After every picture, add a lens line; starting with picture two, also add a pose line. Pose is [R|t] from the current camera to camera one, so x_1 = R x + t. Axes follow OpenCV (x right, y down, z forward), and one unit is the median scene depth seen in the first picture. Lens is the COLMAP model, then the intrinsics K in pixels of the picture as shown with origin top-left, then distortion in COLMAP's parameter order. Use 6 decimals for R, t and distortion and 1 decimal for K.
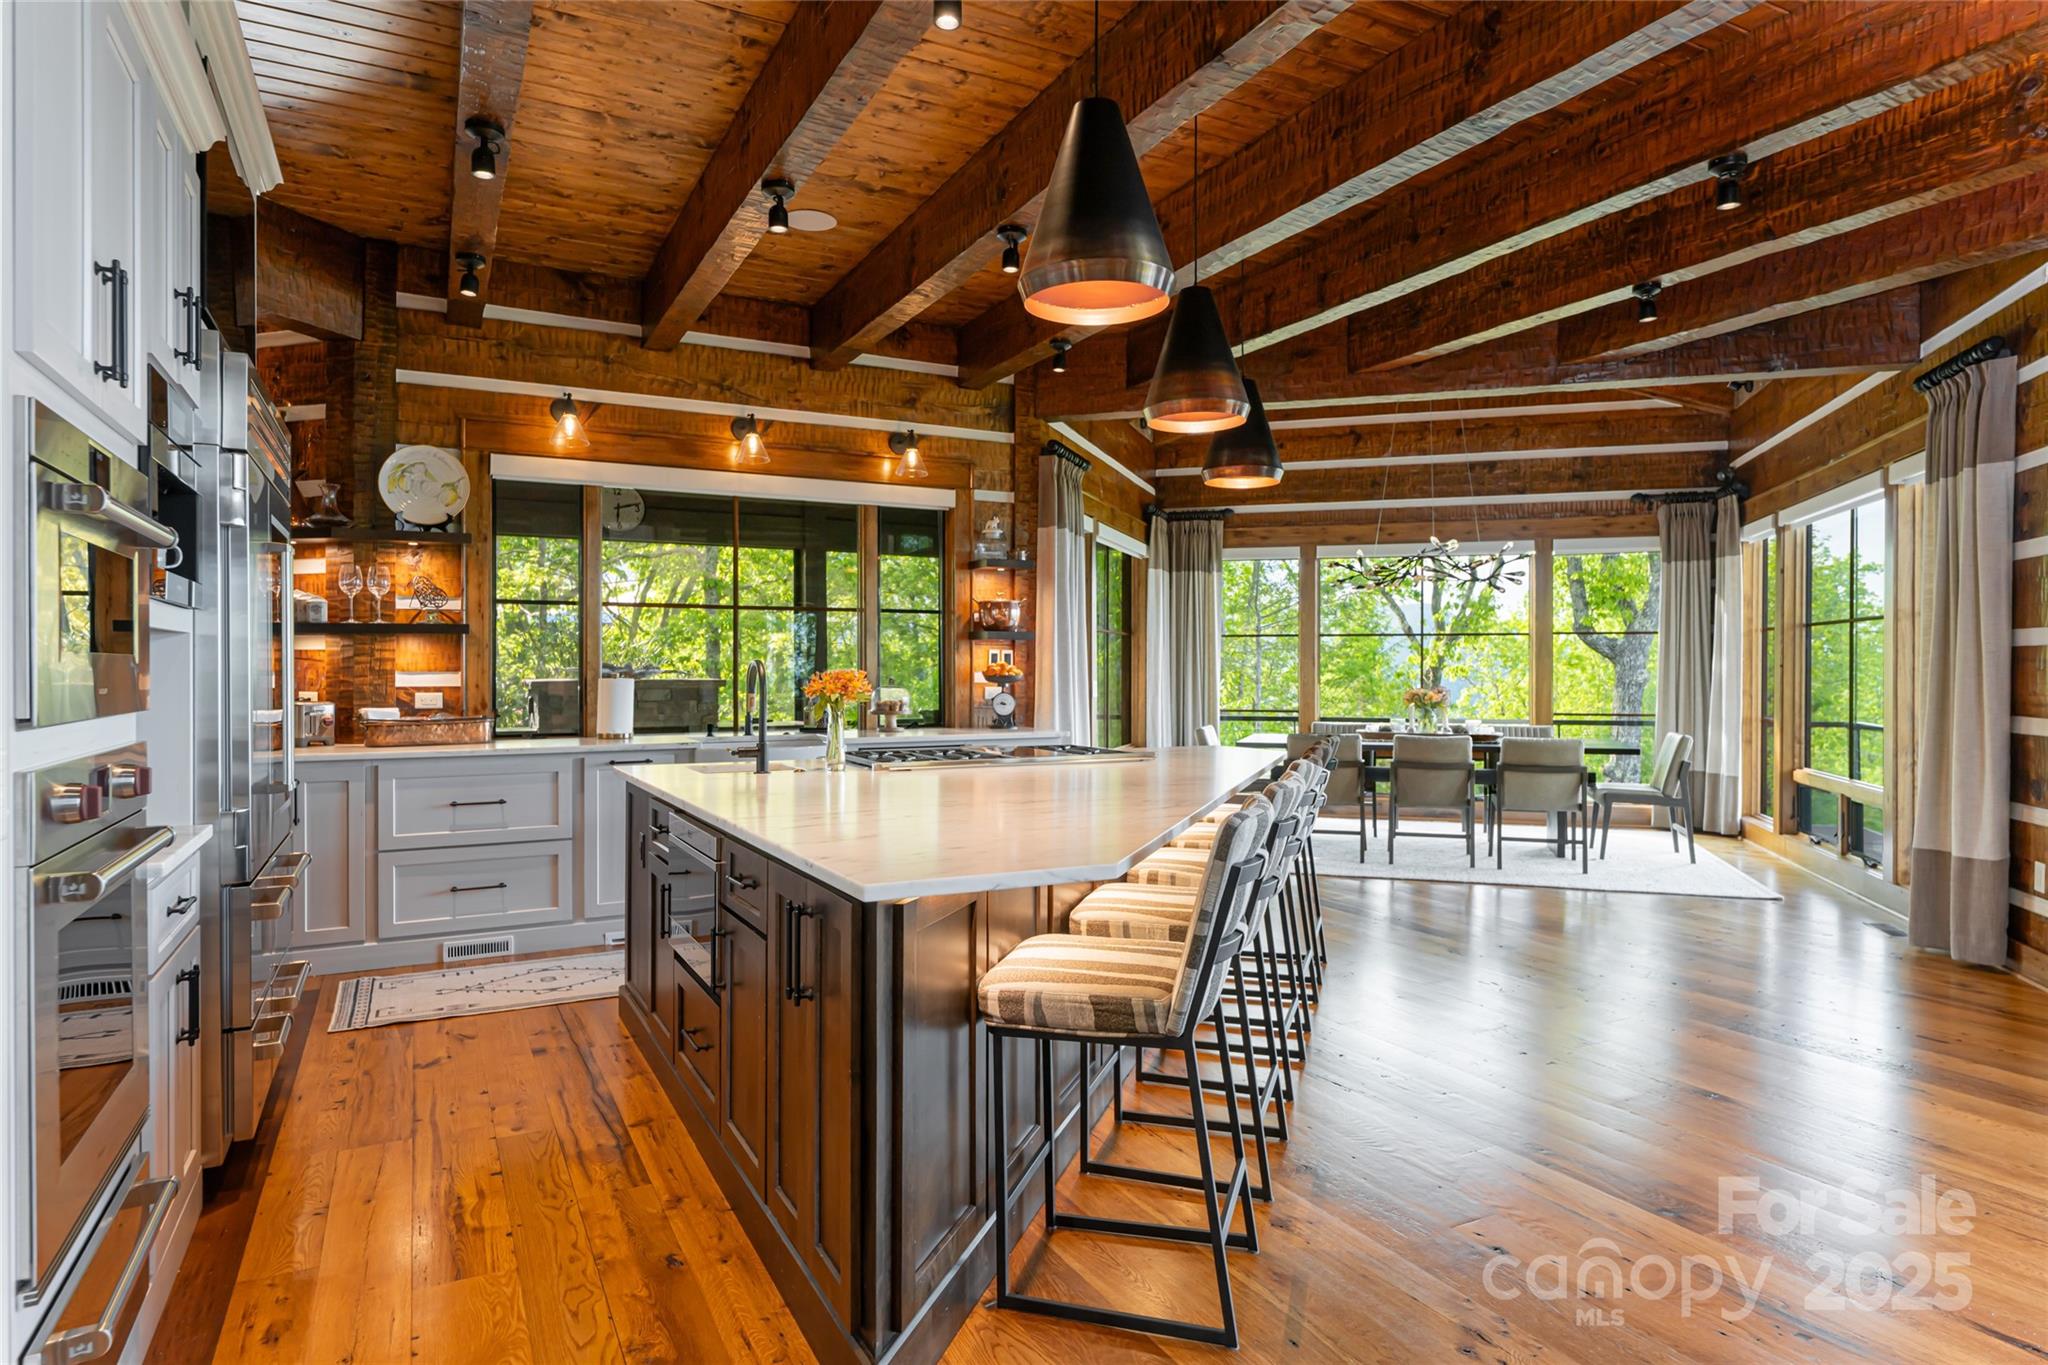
lens RADIAL K [[1194.6, 0, 1030.2], [0, 1194.6, 674.9], [0, 0, 1]] dist [0.002611, 0.000621]
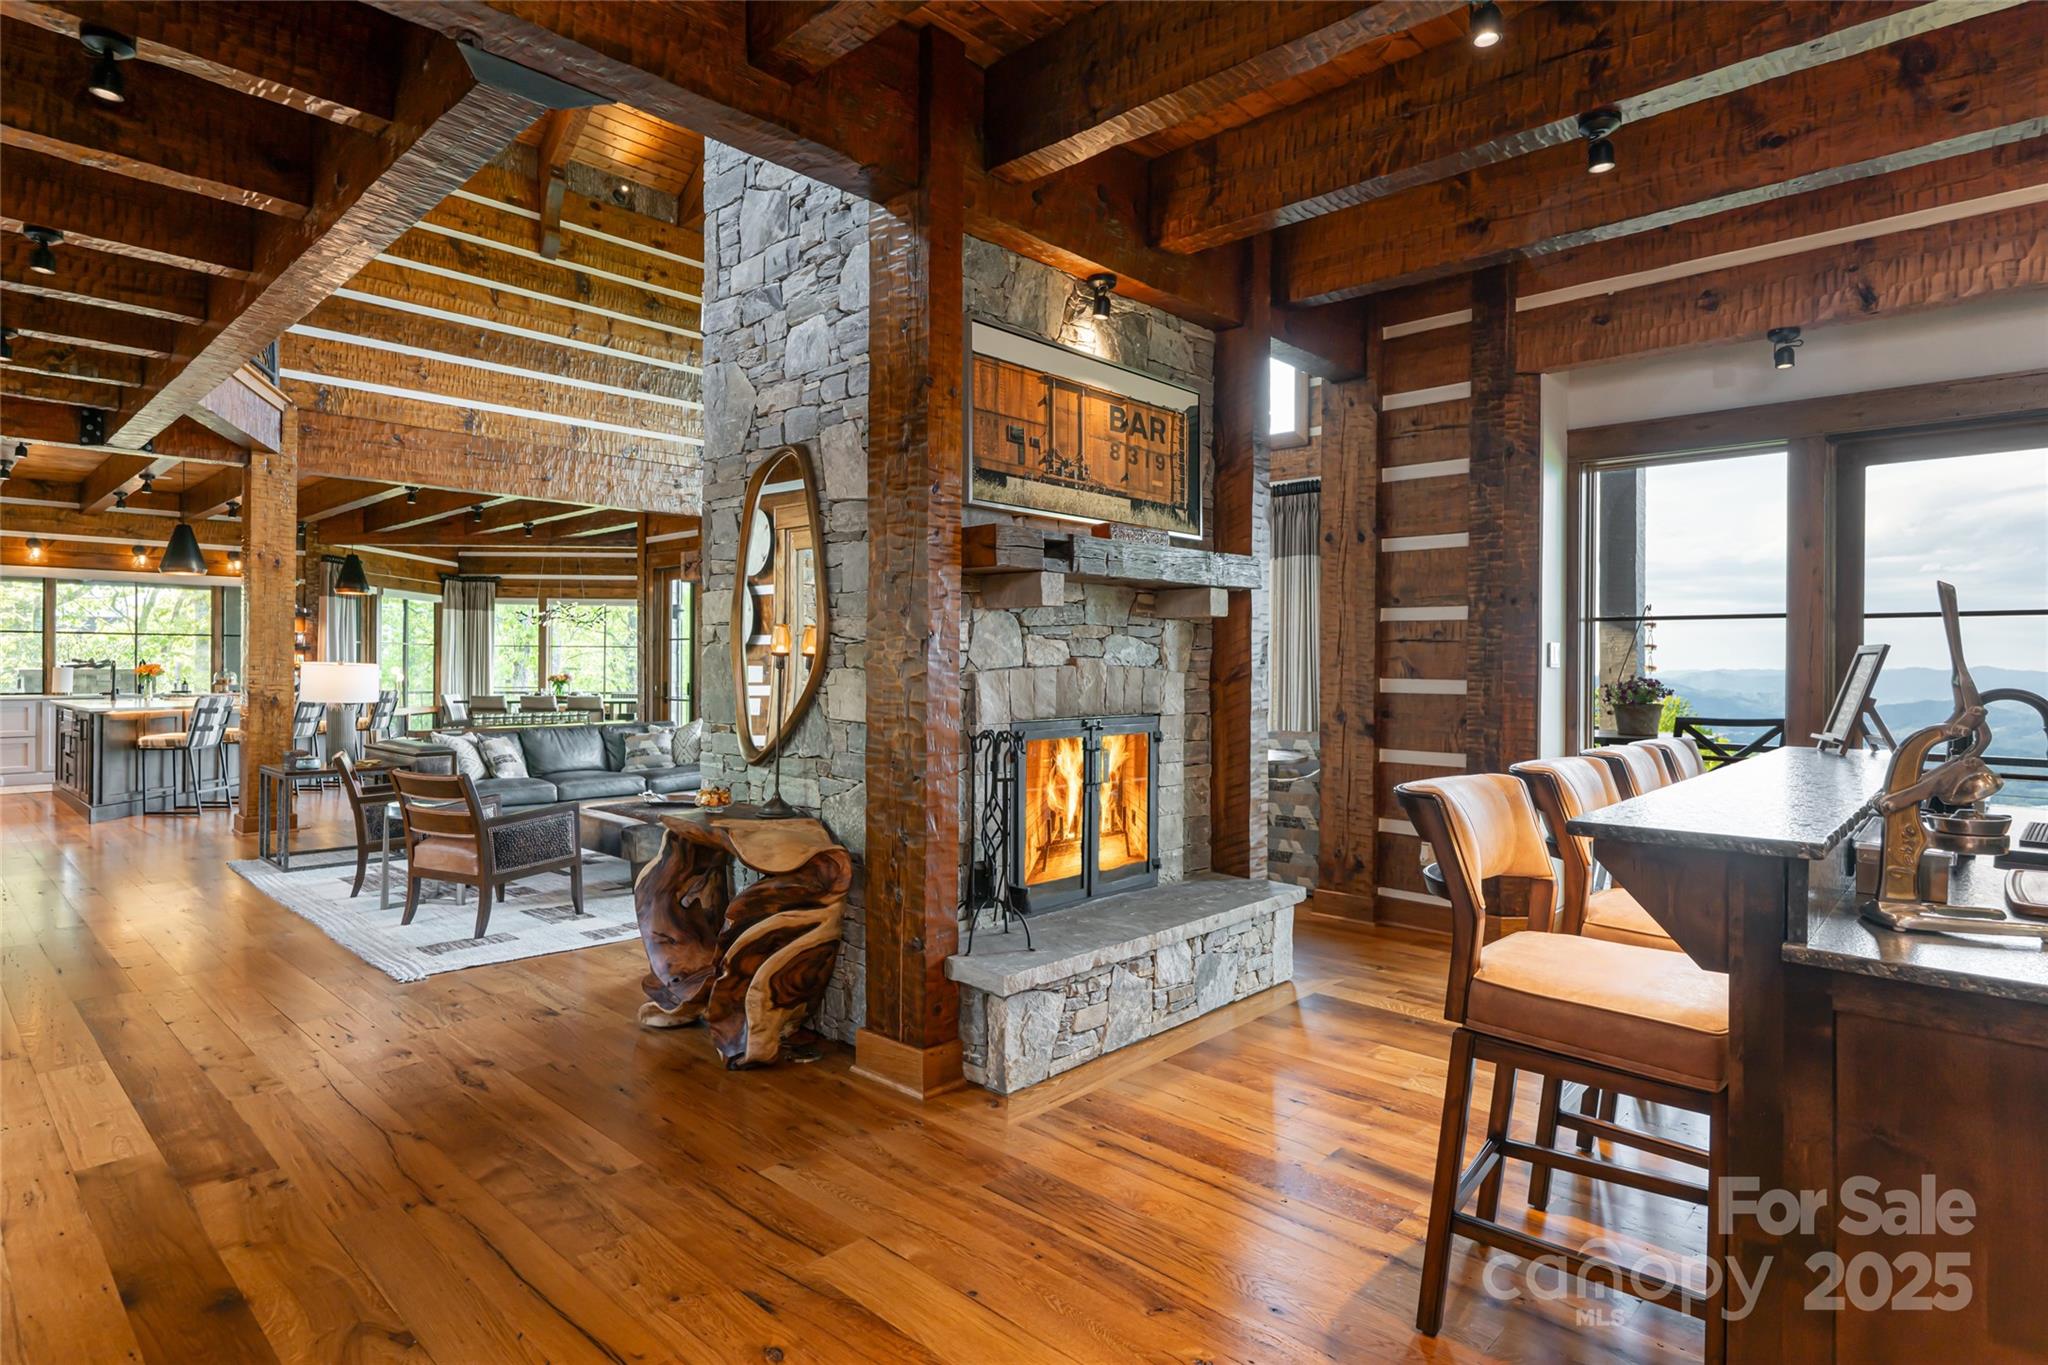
lens RADIAL K [[1078.2, 0, 1012.8], [0, 1078.2, 670.7], [0, 0, 1]] dist [-0.001385, -0.000688]
pose [[0.942805, 0.003186, 0.333329, 0.663386], [-0.003760, 0.999992, 0.001078, 0.000488], [-0.333323, -0.002270, 0.942810, -1.499264]]
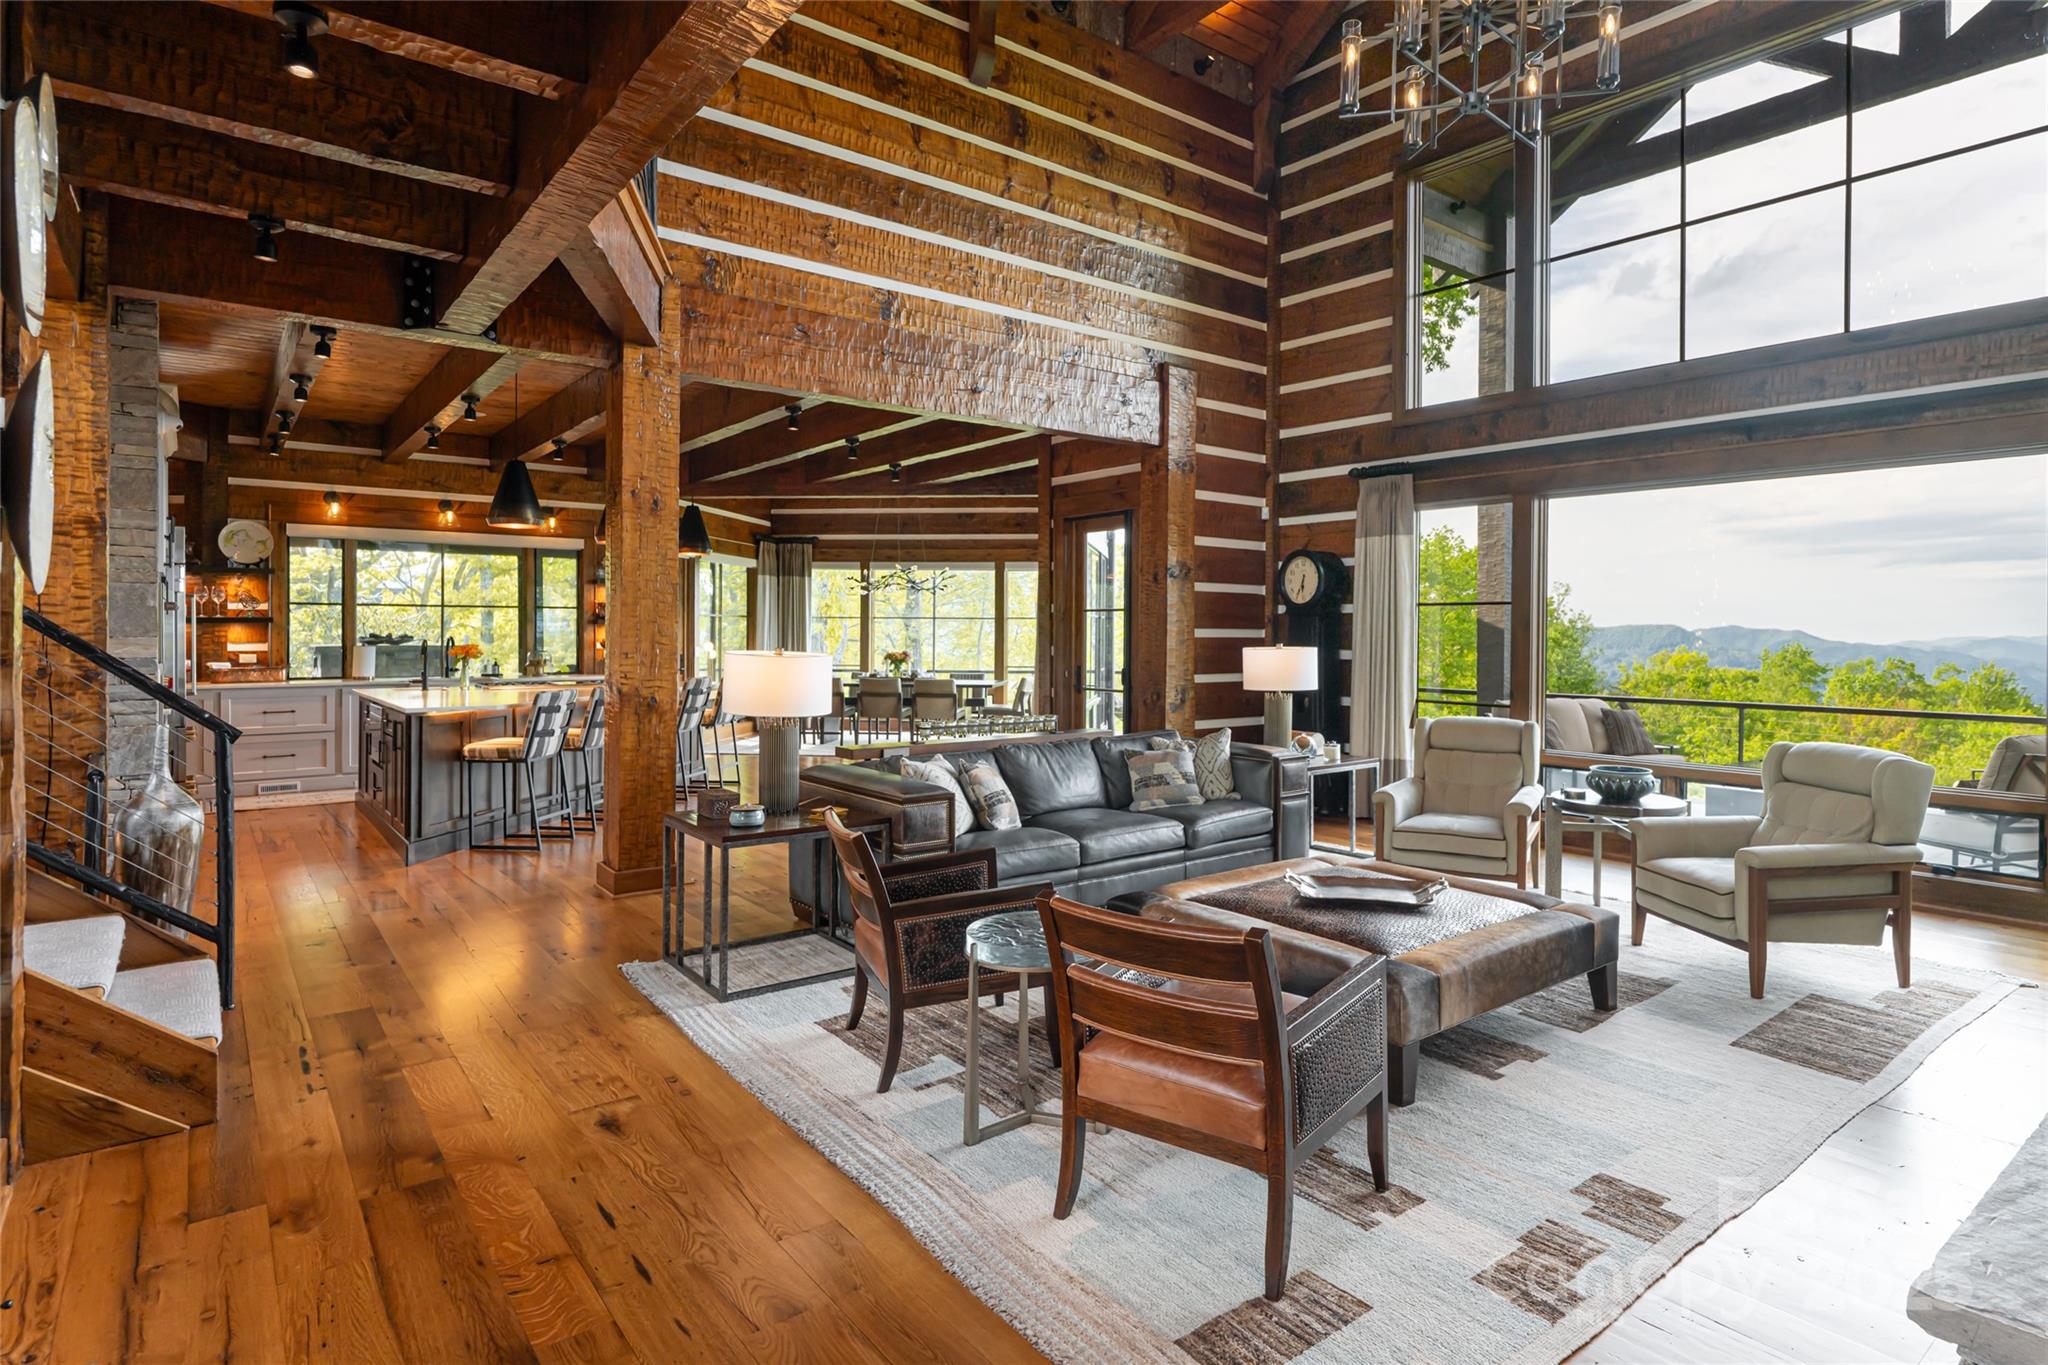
lens RADIAL K [[1093.2, 0, 1089.7], [0, 1093.2, 640.8], [0, 0, 1]] dist [-0.000673, 0.000295]
pose [[0.977330, 0.002677, 0.211703, 0.397552], [-0.003596, 0.999986, 0.003952, -0.016692], [-0.211689, -0.004624, 0.977326, -0.897185]]
